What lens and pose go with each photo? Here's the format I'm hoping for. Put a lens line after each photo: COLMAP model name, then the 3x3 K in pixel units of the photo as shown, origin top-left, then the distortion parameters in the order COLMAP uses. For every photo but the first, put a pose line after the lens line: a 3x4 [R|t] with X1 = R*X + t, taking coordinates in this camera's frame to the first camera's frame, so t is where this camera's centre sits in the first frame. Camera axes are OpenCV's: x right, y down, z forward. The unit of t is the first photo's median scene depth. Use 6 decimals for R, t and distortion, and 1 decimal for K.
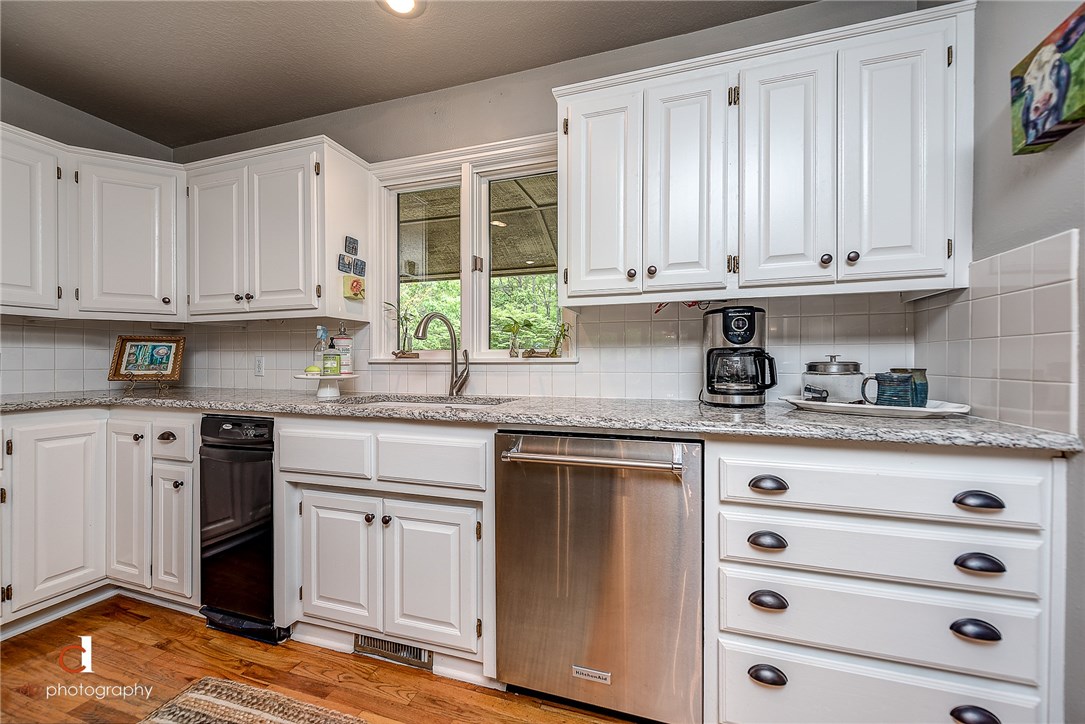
lens RADIAL K [[426.1, 0, 545.7], [0, 426.1, 361.8], [0, 0, 1]] dist [0.003389, -0.001100]
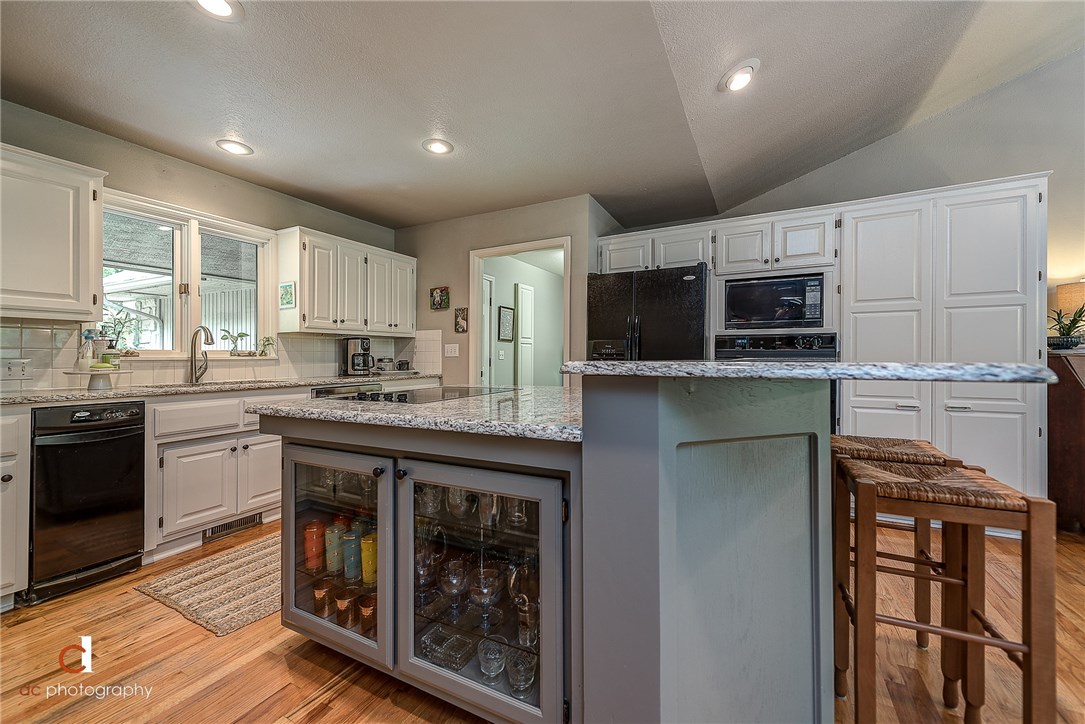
lens RADIAL K [[426.1, 0, 538.7], [0, 426.1, 357.7], [0, 0, 1]] dist [0.003389, -0.001100]
pose [[0.176401, -0.003795, 0.984311, -1.765450], [0.000477, 0.999993, 0.003770, -0.011517], [-0.984318, -0.000196, 0.176401, -0.492402]]
